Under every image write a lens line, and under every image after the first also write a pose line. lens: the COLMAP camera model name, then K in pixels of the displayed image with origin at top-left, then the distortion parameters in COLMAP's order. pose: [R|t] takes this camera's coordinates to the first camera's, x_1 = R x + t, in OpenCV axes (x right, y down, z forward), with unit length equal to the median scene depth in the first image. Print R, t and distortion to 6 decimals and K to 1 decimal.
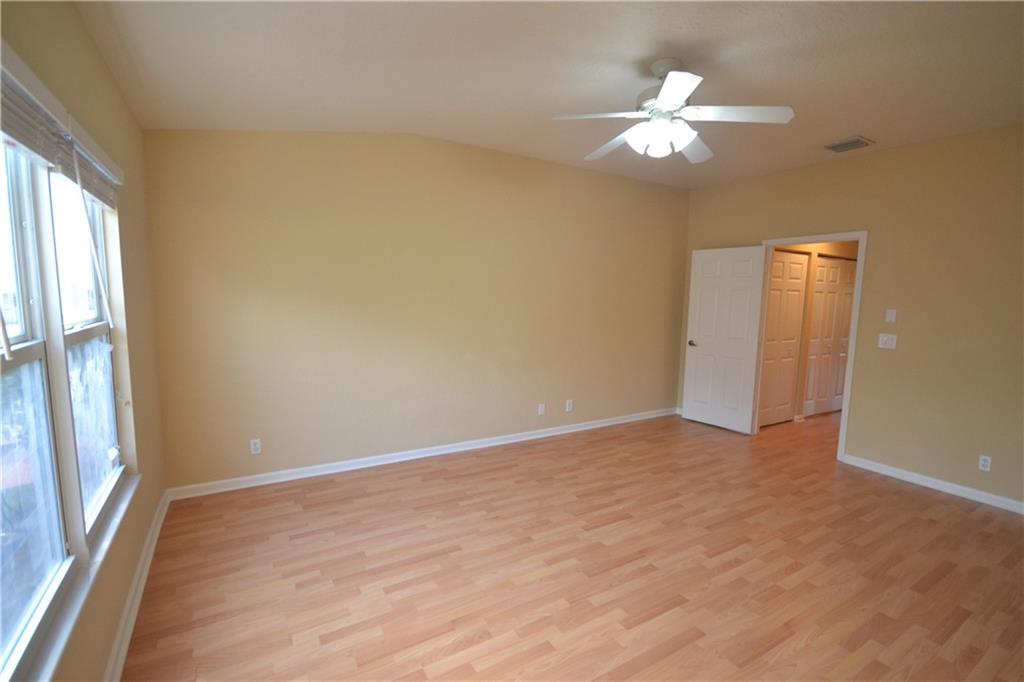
lens RADIAL K [[449.0, 0, 509.4], [0, 449.0, 346.0], [0, 0, 1]] dist [0.000657, -0.011070]
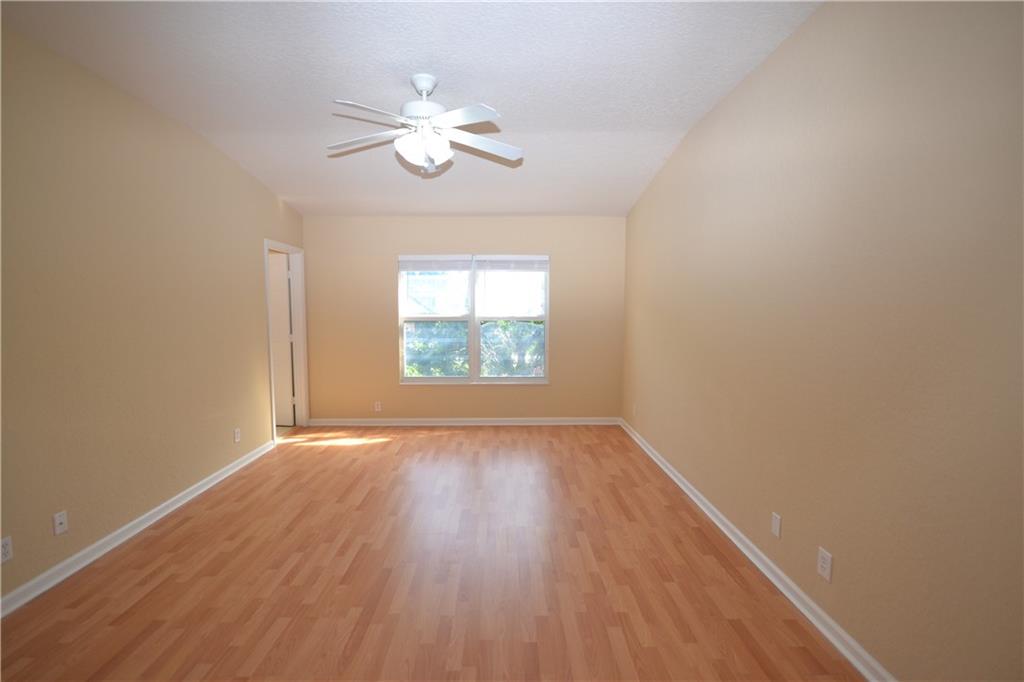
lens RADIAL K [[449.0, 0, 509.4], [0, 449.0, 346.0], [0, 0, 1]] dist [0.000657, -0.011070]
pose [[-0.490190, 0.056667, -0.869772, 1.131003], [-0.110665, 0.985762, 0.126593, -0.154160], [0.864562, 0.158308, -0.476940, 1.664246]]
